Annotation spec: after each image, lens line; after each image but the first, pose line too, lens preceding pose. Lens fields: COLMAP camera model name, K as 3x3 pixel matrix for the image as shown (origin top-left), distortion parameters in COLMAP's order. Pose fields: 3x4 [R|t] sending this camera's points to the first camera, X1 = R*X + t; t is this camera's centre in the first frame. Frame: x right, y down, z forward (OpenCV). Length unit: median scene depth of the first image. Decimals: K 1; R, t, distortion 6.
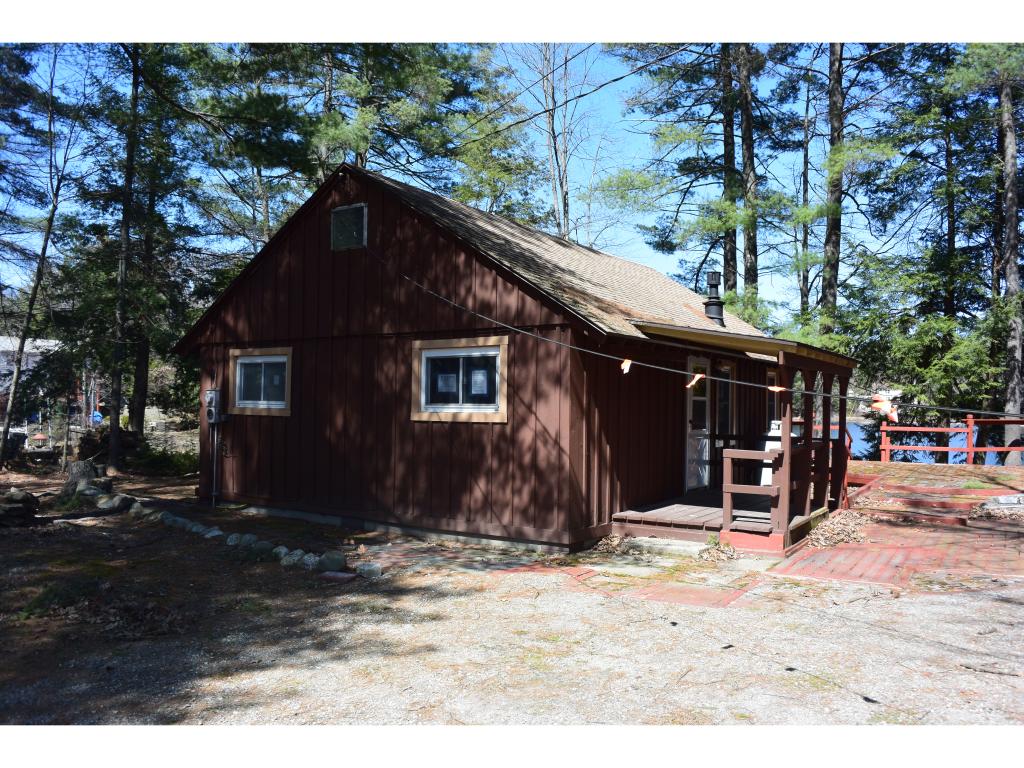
lens RADIAL K [[808.1, 0, 516.4], [0, 808.1, 382.8], [0, 0, 1]] dist [-0.103299, 0.052628]
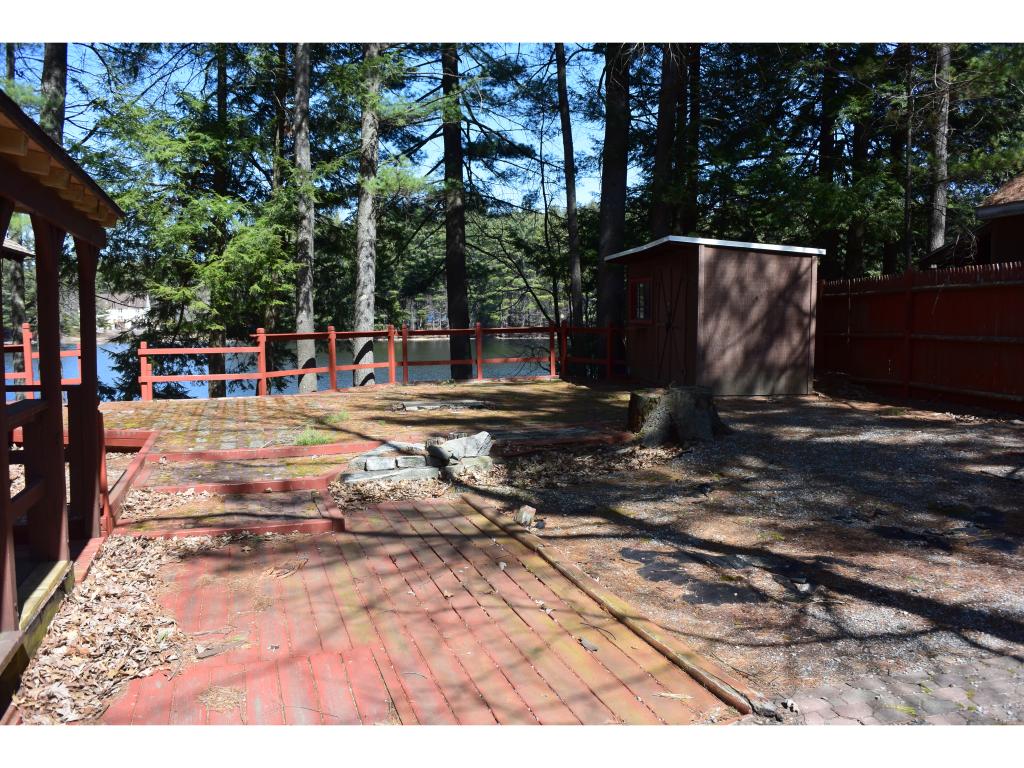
lens RADIAL K [[808.1, 0, 518.7], [0, 808.1, 389.7], [0, 0, 1]] dist [-0.103299, 0.052628]
pose [[0.619406, -0.085140, 0.780441, 0.129669], [-0.001423, 0.993979, 0.109565, 0.014578], [-0.785070, -0.068975, 0.615555, 0.327585]]
